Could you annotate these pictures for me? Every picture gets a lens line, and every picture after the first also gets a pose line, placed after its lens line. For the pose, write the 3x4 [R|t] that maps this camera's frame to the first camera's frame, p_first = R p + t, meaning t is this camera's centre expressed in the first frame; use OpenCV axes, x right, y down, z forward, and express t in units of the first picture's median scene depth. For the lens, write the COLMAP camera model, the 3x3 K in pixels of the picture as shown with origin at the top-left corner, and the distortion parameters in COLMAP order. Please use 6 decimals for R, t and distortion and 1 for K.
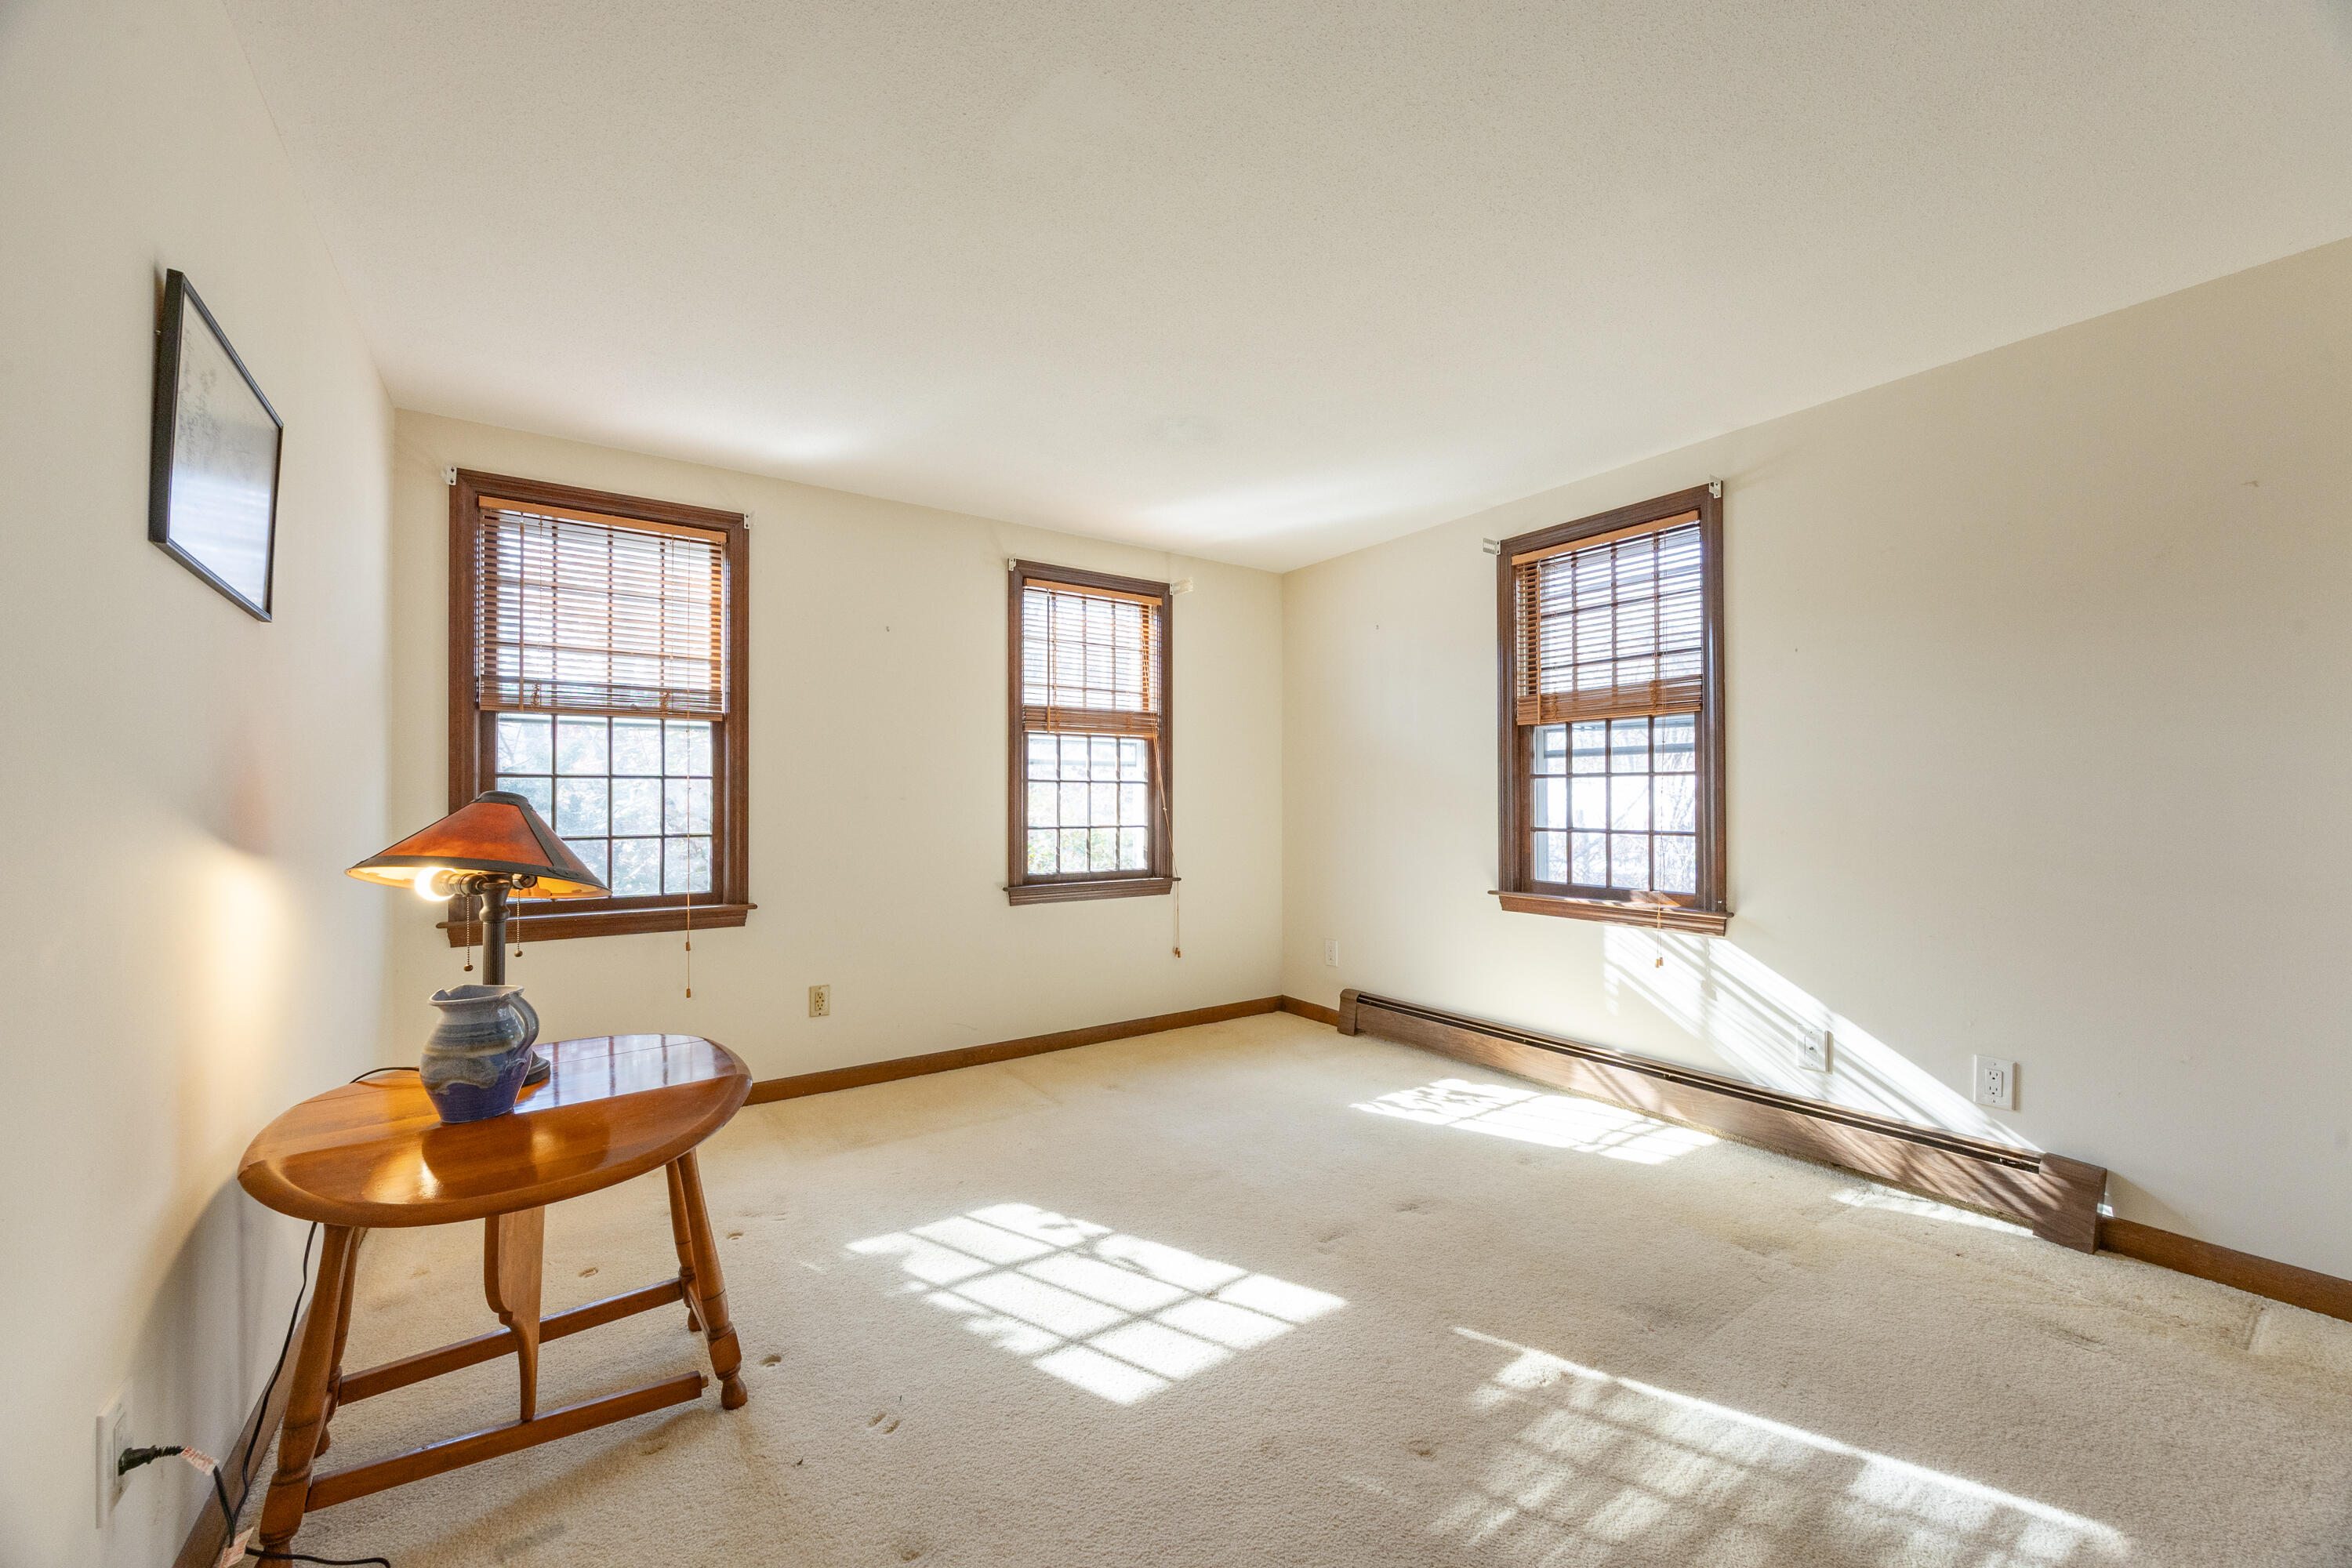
lens RADIAL K [[891.0, 0, 1175.6], [0, 891.0, 788.1], [0, 0, 1]] dist [0.002230, -0.000057]
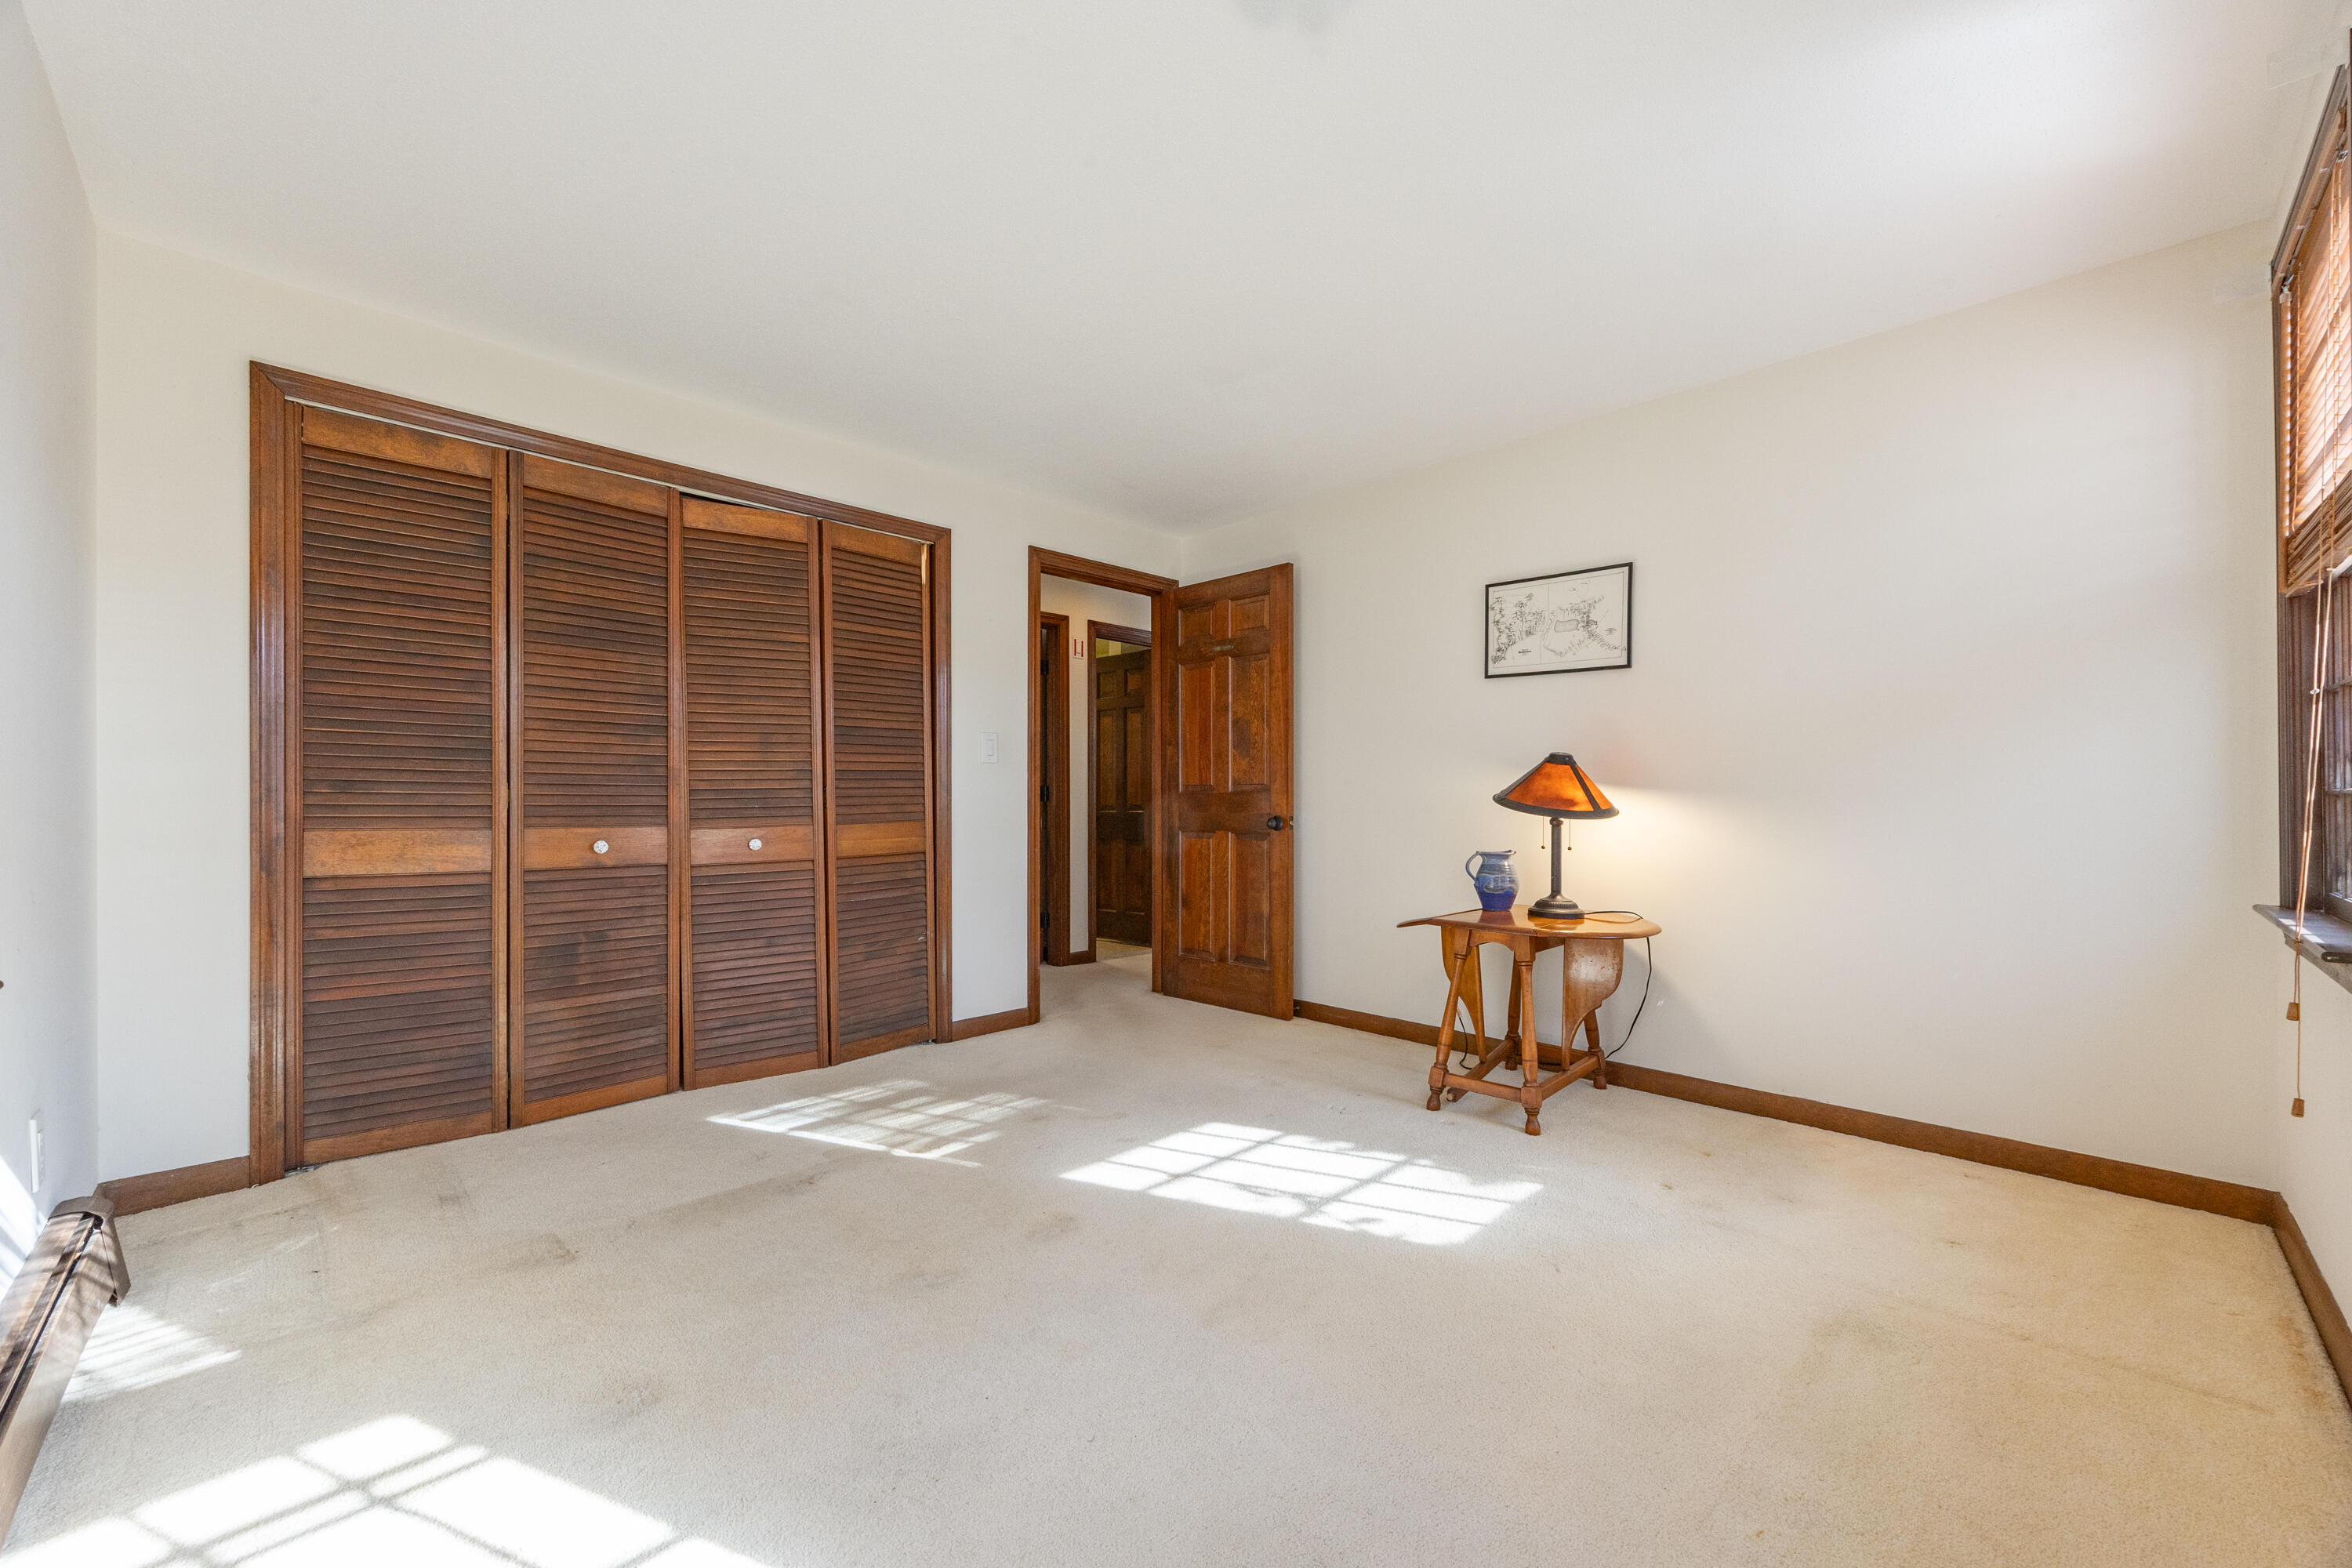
lens RADIAL K [[891.0, 0, 1183.2], [0, 891.0, 797.6], [0, 0, 1]] dist [0.002230, -0.000057]
pose [[-0.984797, 0.004904, -0.173641, 0.248974], [0.007745, 0.999847, -0.015684, 0.105299], [0.173538, -0.016791, -0.984684, 2.347590]]
